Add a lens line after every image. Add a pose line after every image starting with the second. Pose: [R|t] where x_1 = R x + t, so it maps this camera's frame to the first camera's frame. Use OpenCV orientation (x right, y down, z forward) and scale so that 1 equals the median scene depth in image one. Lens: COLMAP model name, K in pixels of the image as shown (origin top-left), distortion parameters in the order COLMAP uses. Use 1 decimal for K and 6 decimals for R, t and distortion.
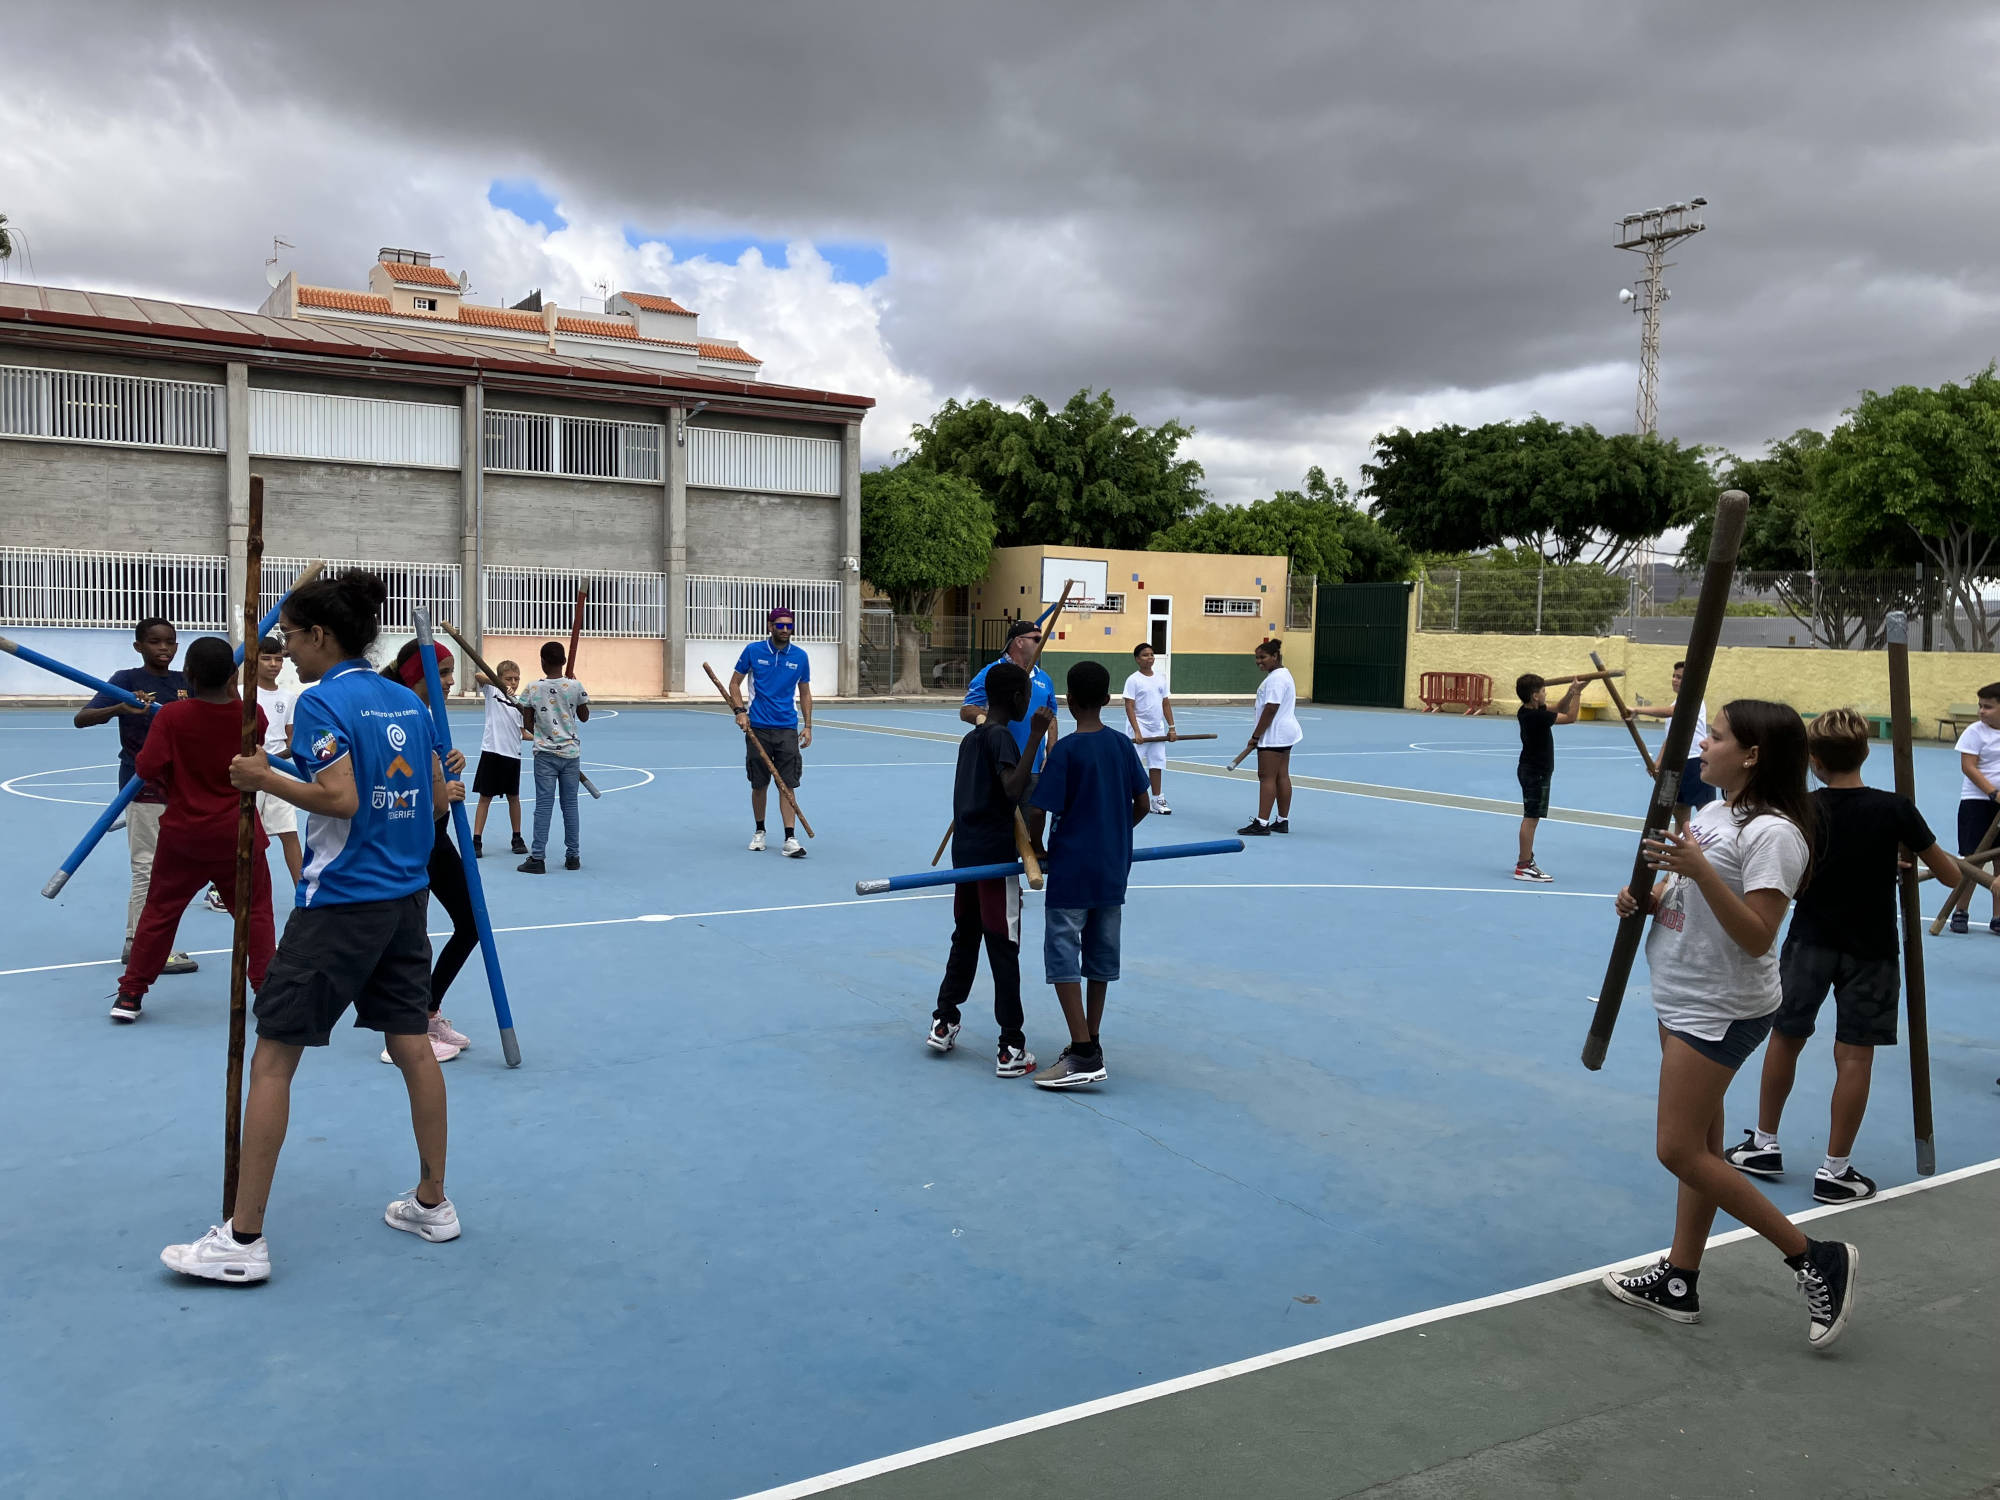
lens RADIAL K [[1616.2, 0, 1008.4], [0, 1616.2, 746.0], [0, 0, 1]] dist [0.007811, -0.000177]
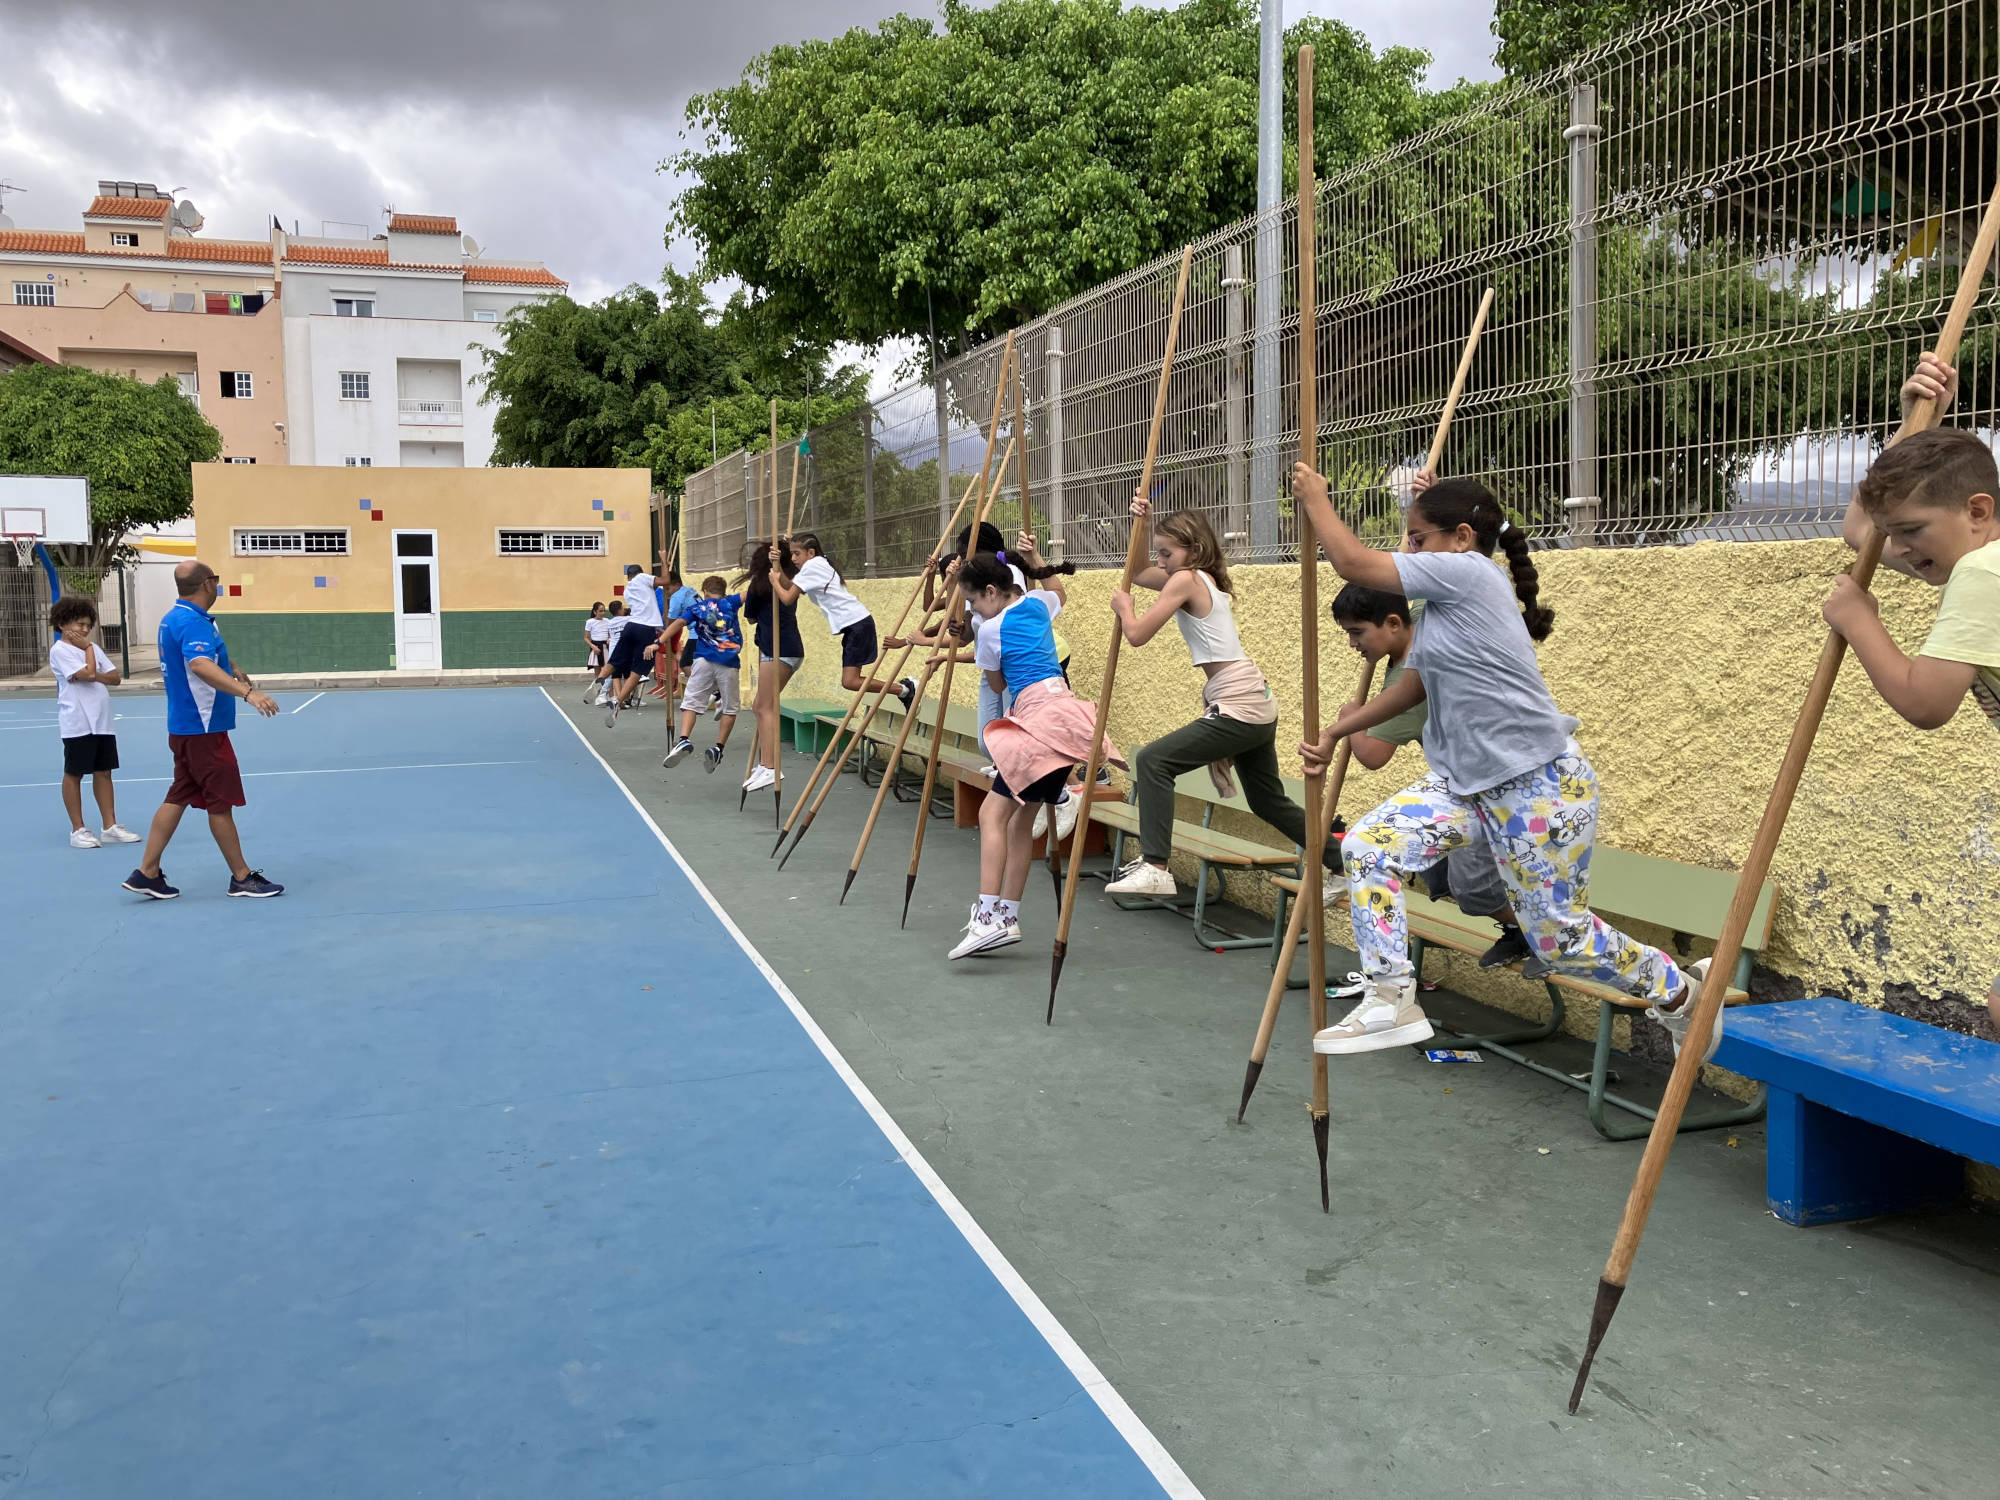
lens RADIAL K [[1619.1, 0, 1000.8], [0, 1619.1, 758.3], [0, 0, 1]] dist [0.005751, 0.002018]
pose [[0.977934, -0.009234, -0.208710, 0.494280], [0.015577, 0.999465, 0.028771, -0.010361], [0.208332, -0.031387, 0.977554, 0.369438]]
